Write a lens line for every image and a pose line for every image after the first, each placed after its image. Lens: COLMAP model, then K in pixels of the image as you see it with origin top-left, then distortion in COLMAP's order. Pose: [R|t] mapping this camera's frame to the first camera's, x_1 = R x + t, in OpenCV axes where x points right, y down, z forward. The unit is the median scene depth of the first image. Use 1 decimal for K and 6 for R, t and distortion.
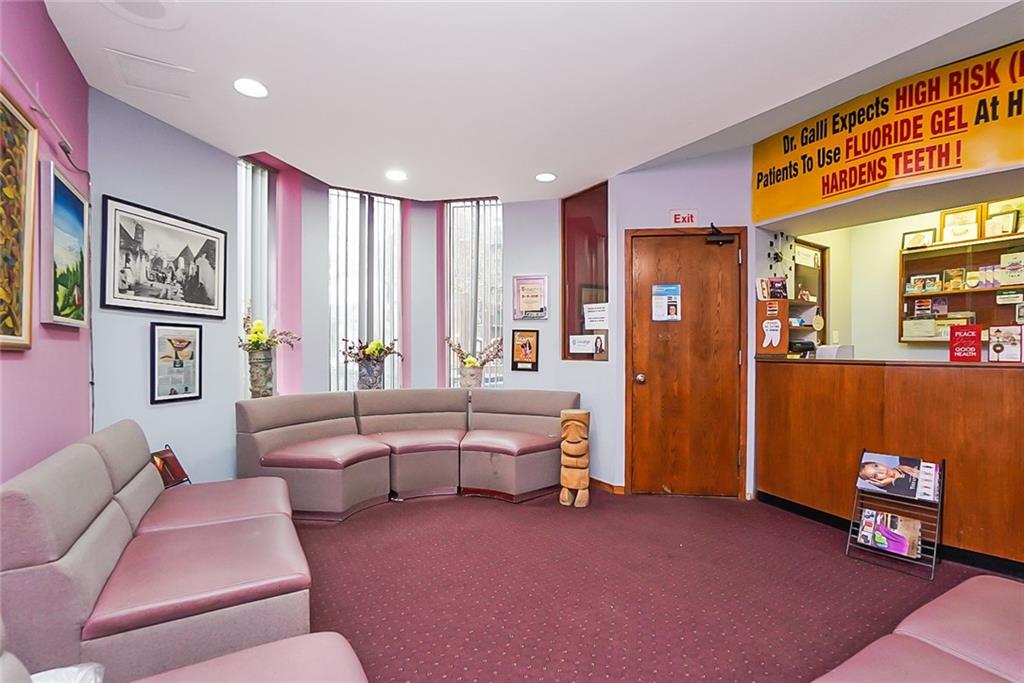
lens RADIAL K [[450.4, 0, 511.7], [0, 450.4, 349.2], [0, 0, 1]] dist [0.000773, 0.000216]
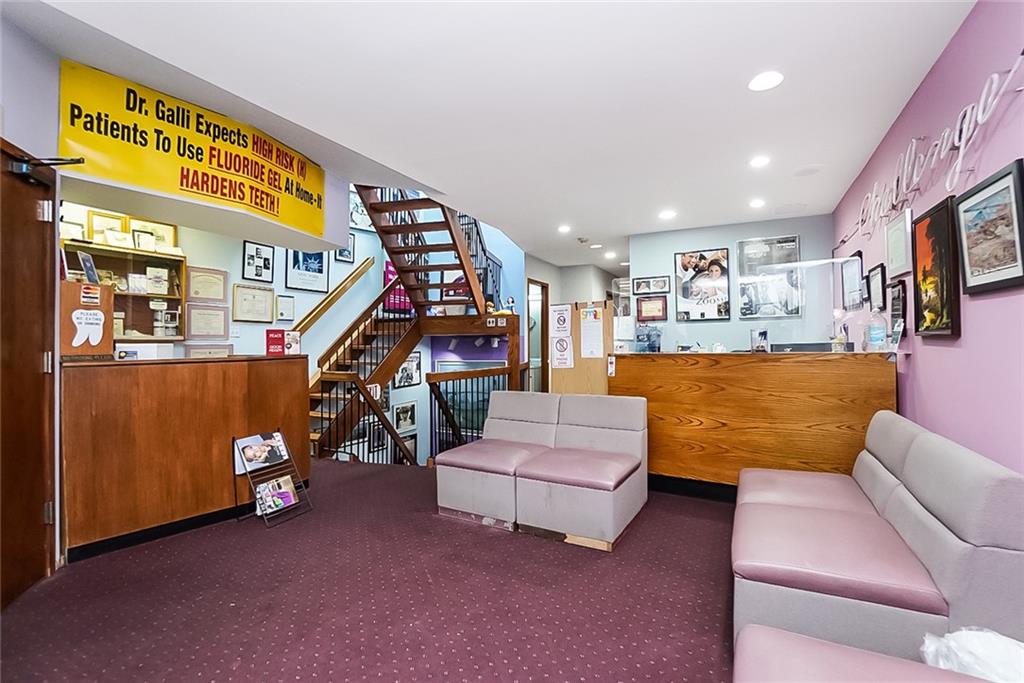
lens RADIAL K [[450.4, 0, 511.0], [0, 450.4, 333.3], [0, 0, 1]] dist [0.000773, 0.000216]
pose [[-0.461899, 0.020381, 0.886698, -0.497321], [0.005903, 0.999784, -0.019905, -0.008119], [-0.886913, -0.003960, -0.461920, 0.870927]]
